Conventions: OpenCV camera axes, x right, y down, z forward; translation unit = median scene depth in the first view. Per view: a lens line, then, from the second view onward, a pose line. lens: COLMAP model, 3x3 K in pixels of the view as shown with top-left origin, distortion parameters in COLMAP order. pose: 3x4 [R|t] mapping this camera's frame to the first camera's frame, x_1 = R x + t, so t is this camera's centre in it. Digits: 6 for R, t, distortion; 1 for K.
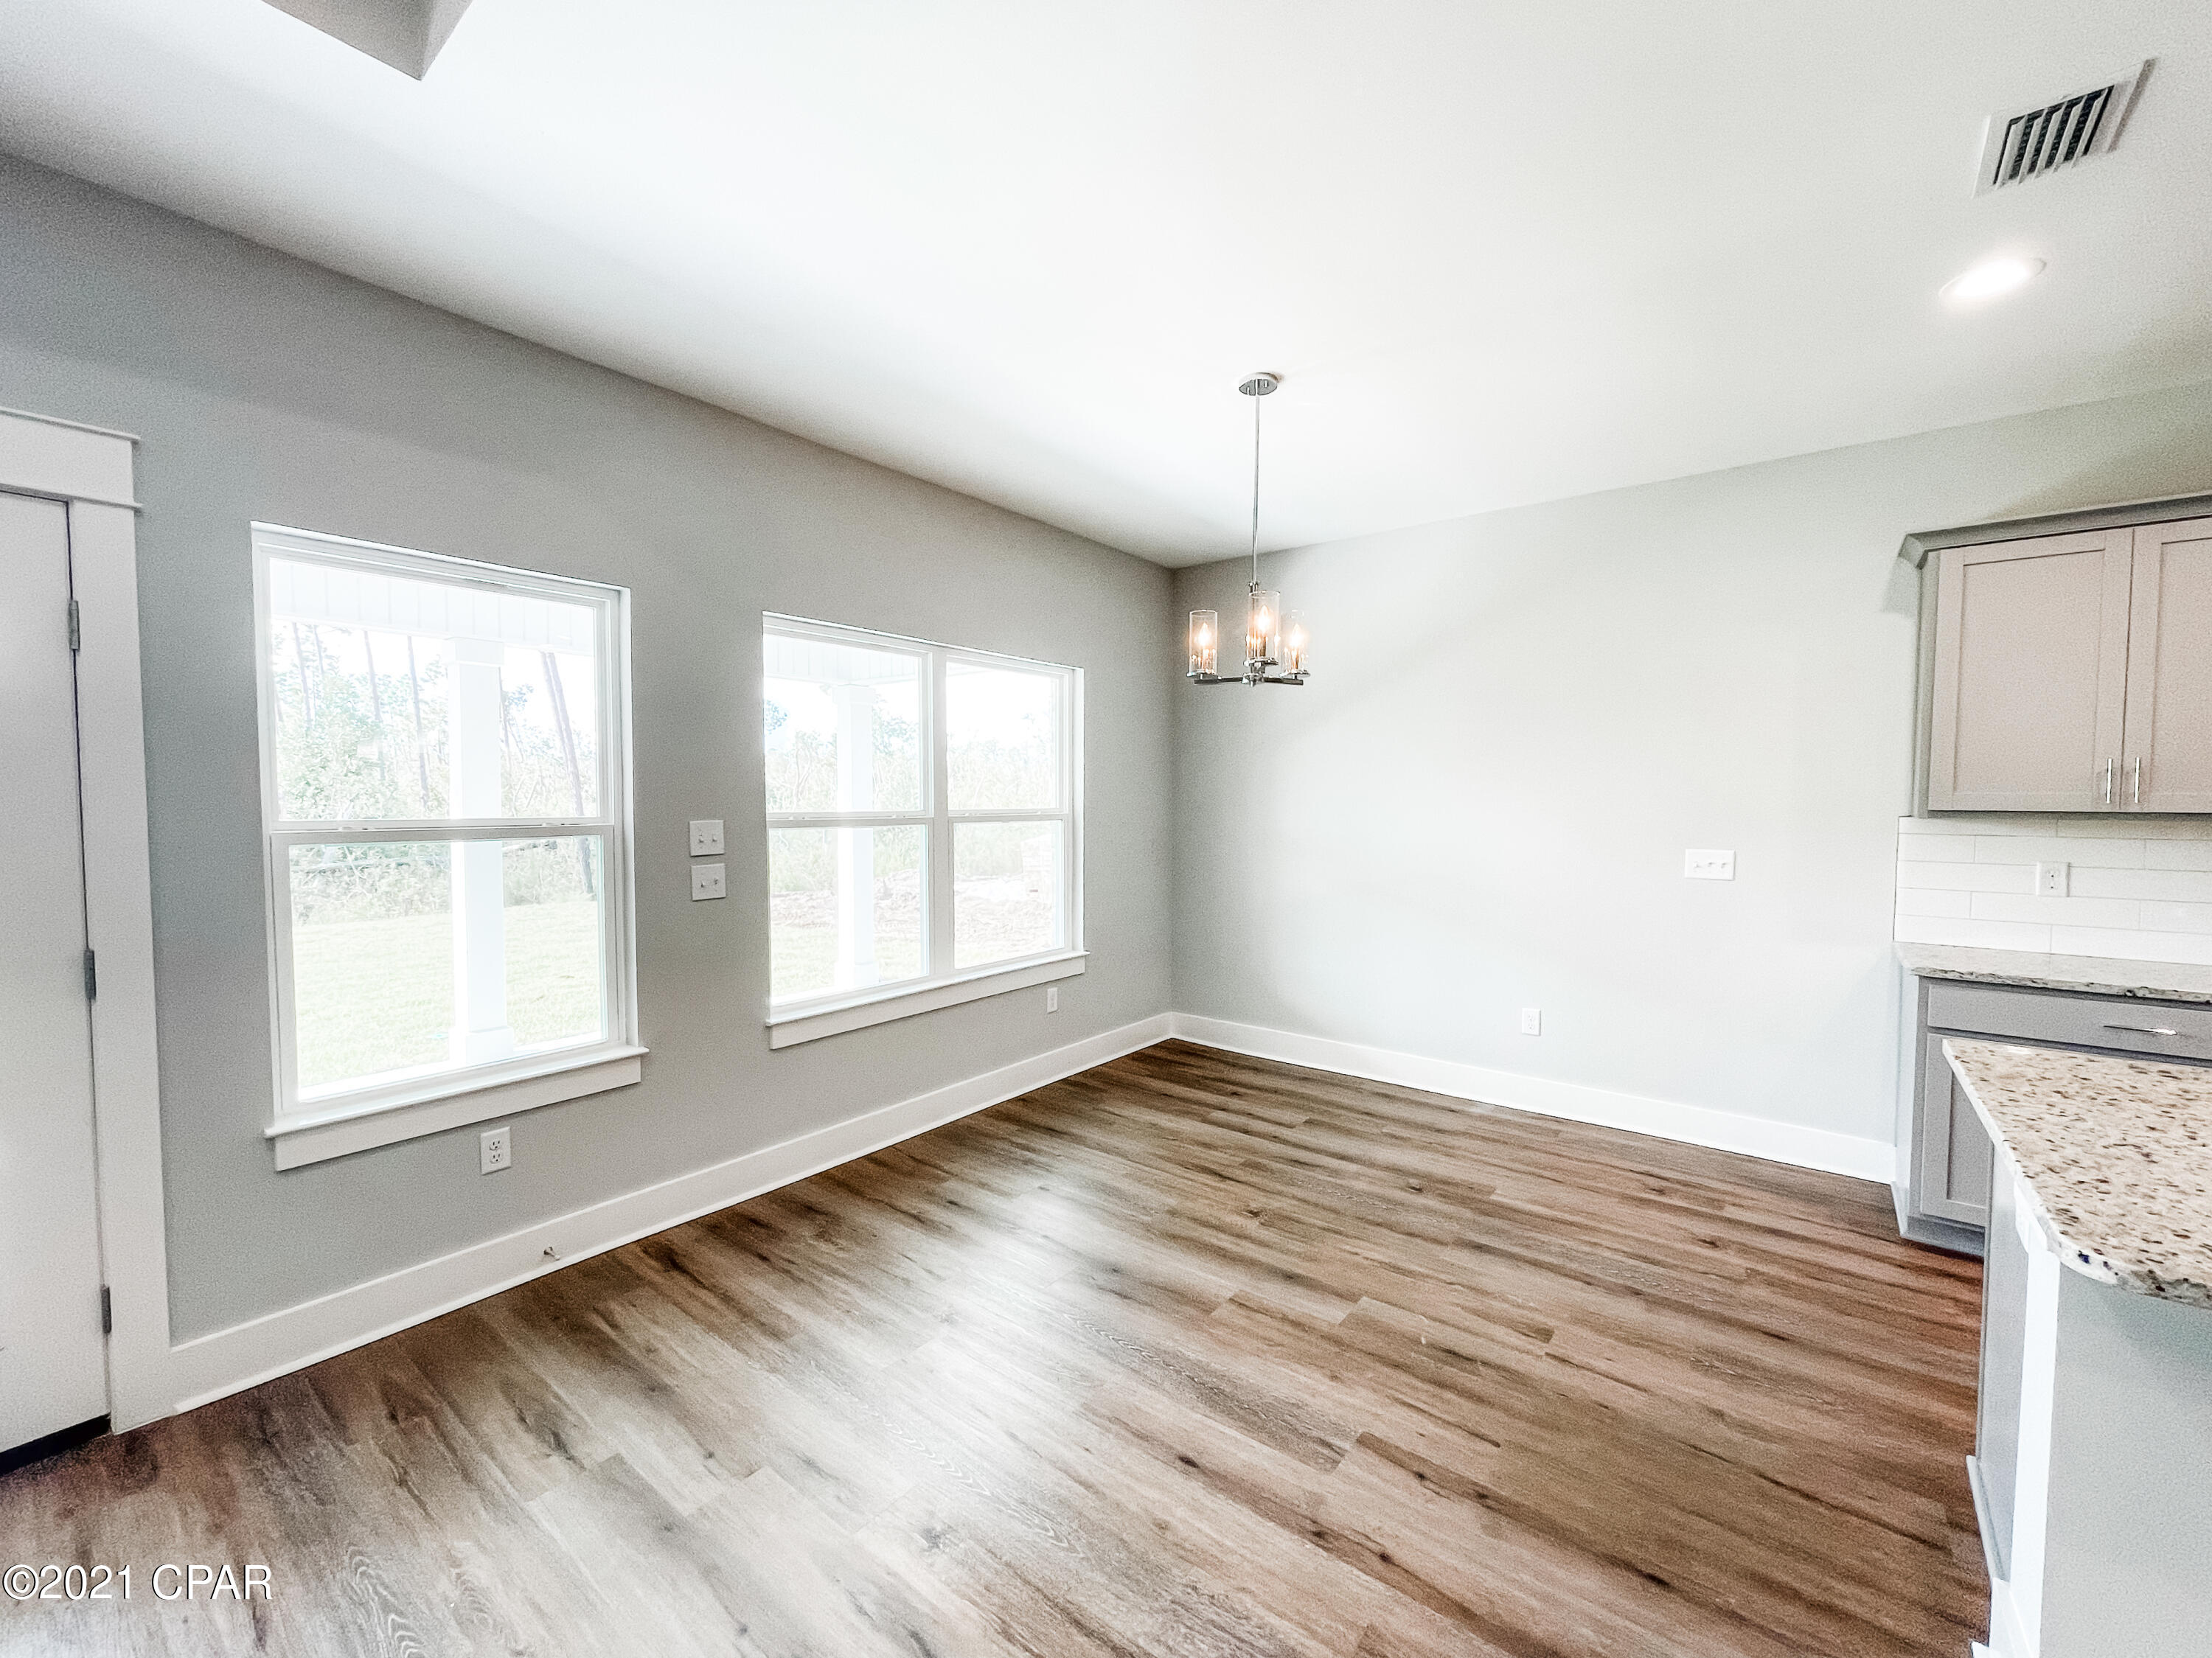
lens RADIAL K [[916.6, 0, 1106.0], [0, 916.6, 829.0], [0, 0, 1]] dist [-0.000908, 0.000666]
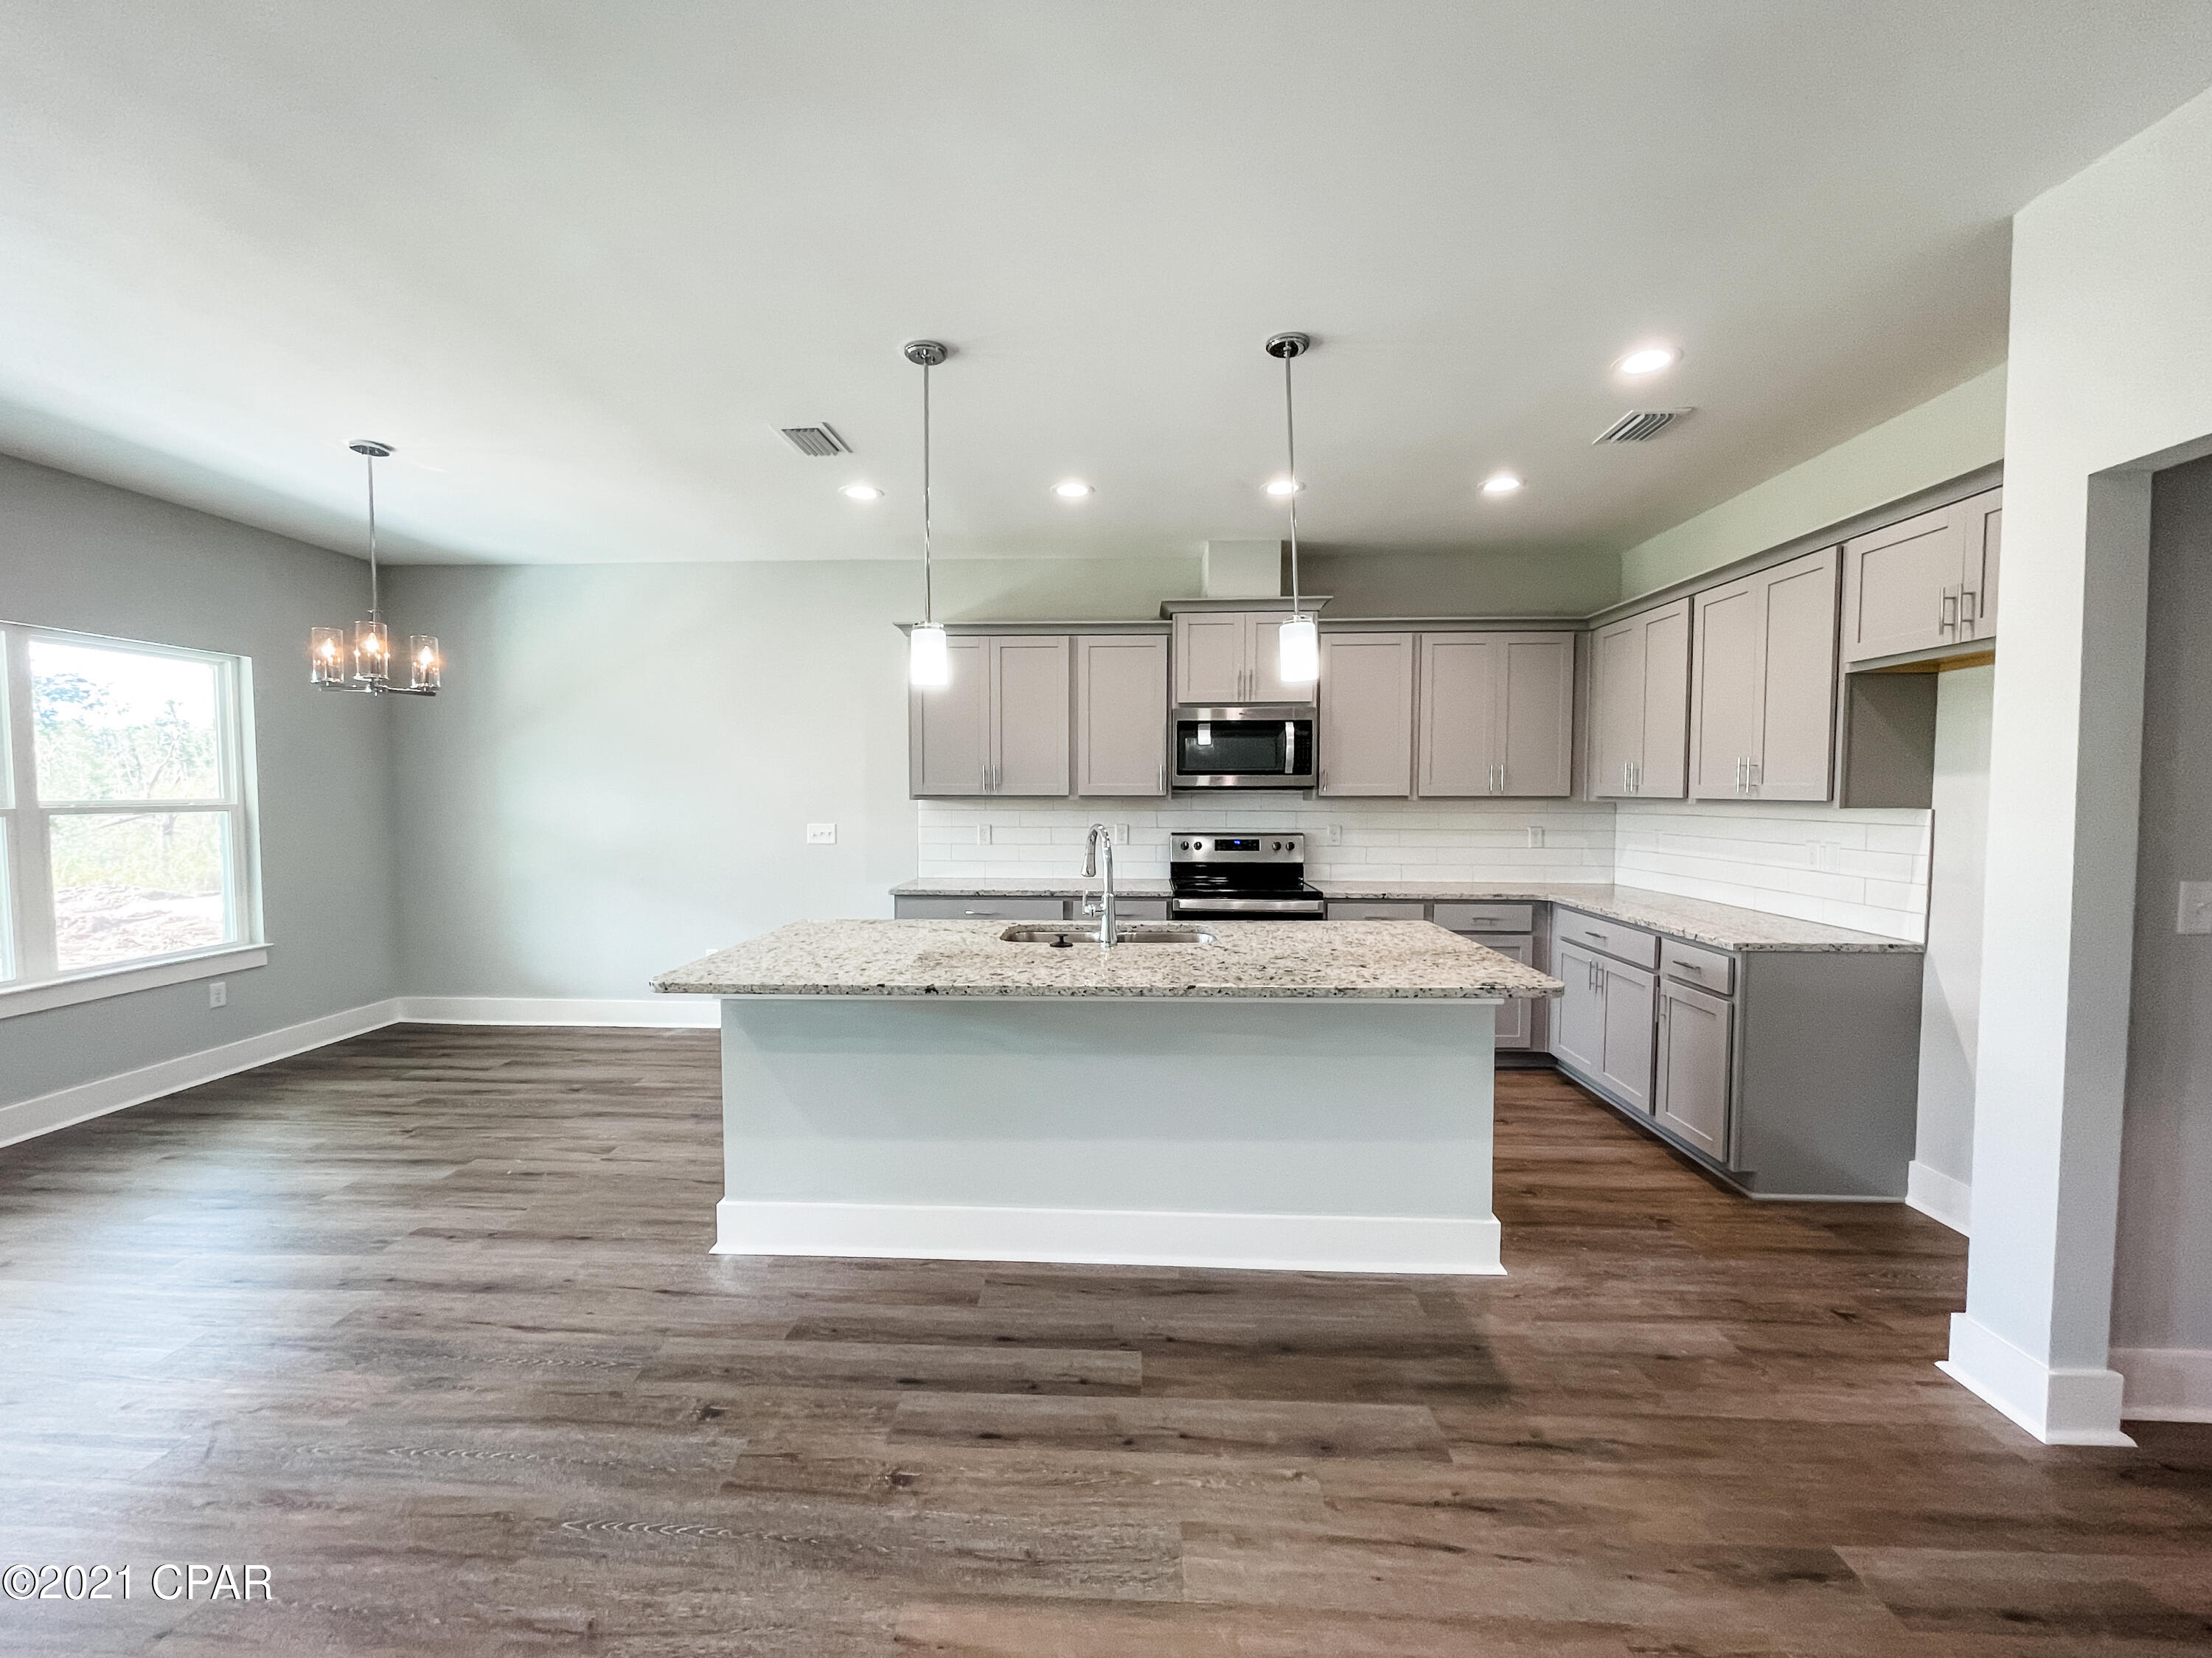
lens RADIAL K [[916.6, 0, 1106.0], [0, 916.6, 829.0], [0, 0, 1]] dist [-0.000908, 0.000666]
pose [[0.813547, -0.029999, 0.580725, 0.194442], [0.022181, 0.999543, 0.020561, 0.012523], [-0.581076, -0.003846, 0.813840, -0.459338]]
